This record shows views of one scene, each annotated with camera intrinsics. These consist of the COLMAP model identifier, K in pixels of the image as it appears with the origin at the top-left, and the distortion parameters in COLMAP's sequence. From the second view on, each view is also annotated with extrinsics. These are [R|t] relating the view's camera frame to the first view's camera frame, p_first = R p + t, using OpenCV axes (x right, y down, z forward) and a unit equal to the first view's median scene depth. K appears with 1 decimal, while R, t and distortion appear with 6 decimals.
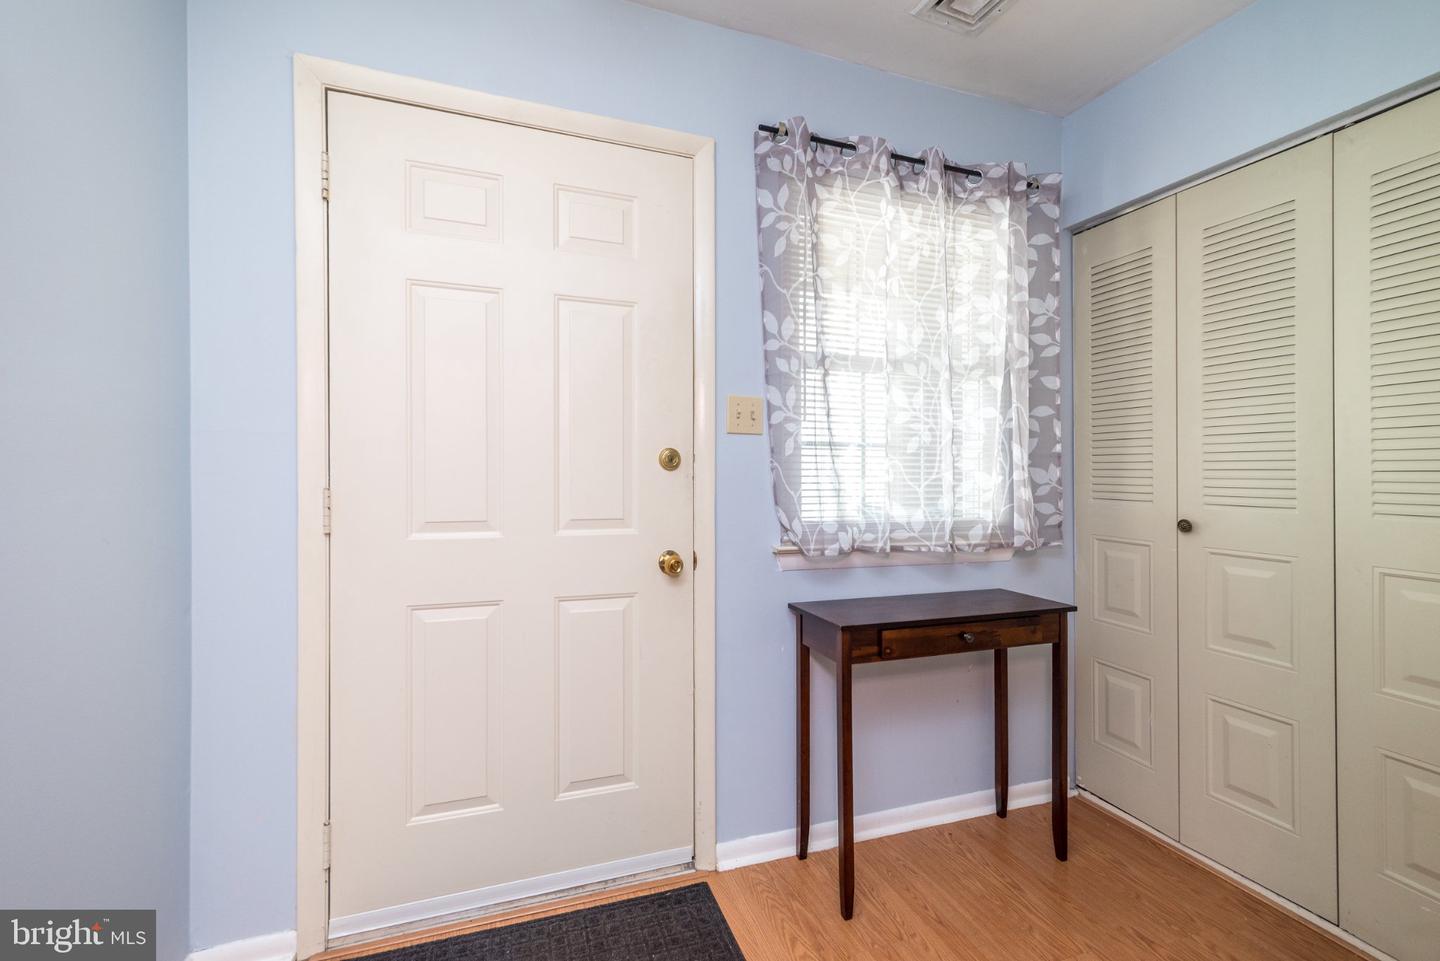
lens RADIAL K [[625.5, 0, 717.5], [0, 625.5, 475.6], [0, 0, 1]] dist [0.004915, 0.001978]
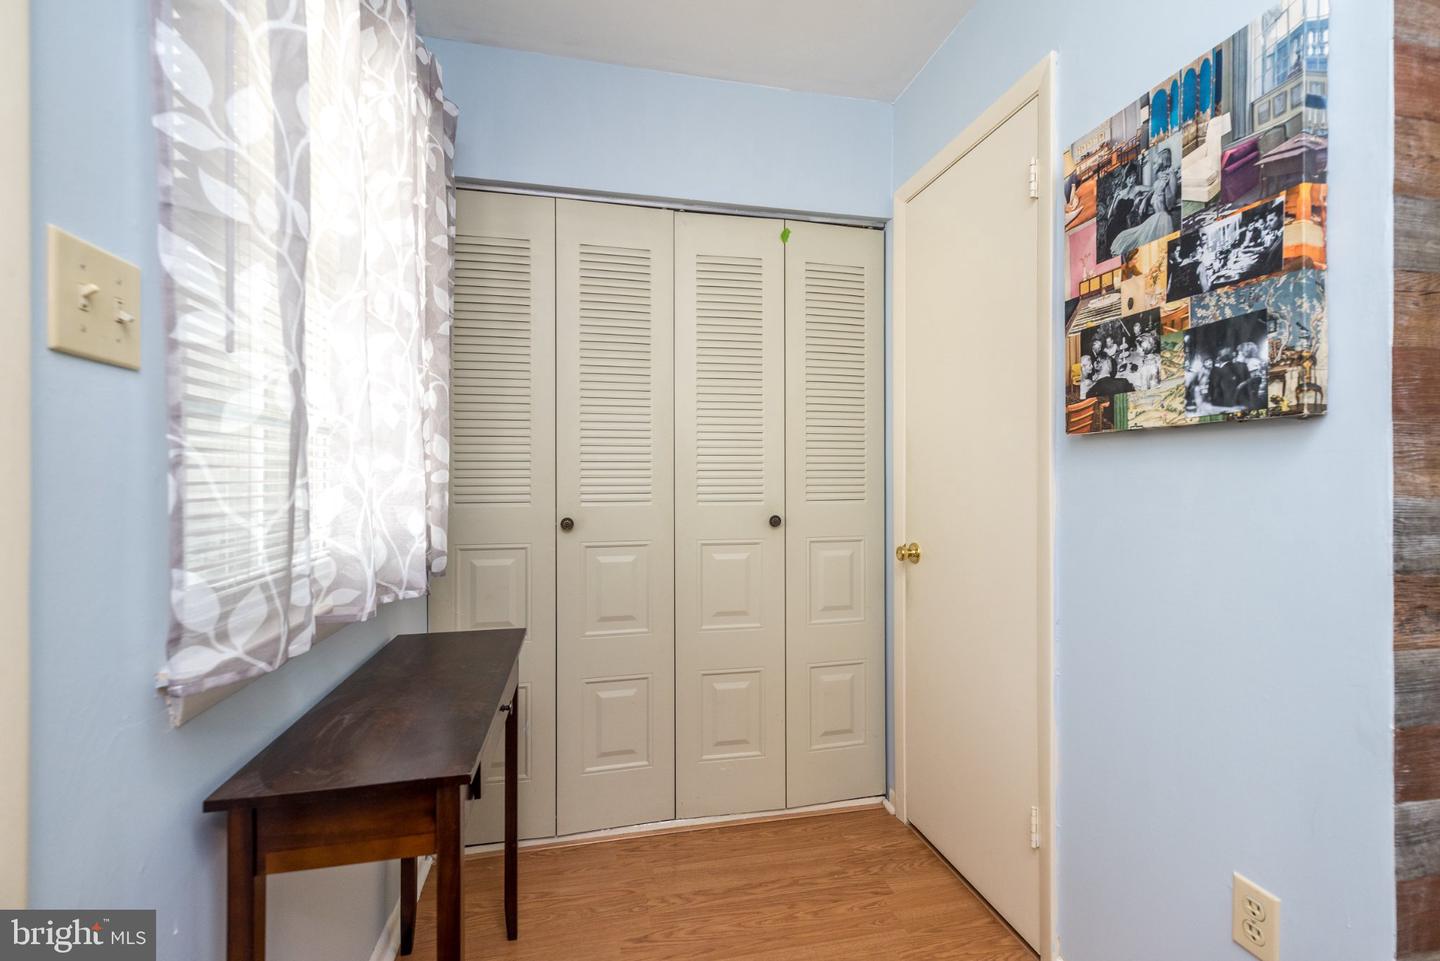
lens RADIAL K [[625.5, 0, 718.9], [0, 625.5, 469.3], [0, 0, 1]] dist [0.004915, 0.001978]
pose [[0.131377, 0.000044, 0.991332, -0.248327], [0.008415, 0.999964, -0.001159, -0.006519], [-0.991297, 0.008494, 0.131372, 0.632149]]
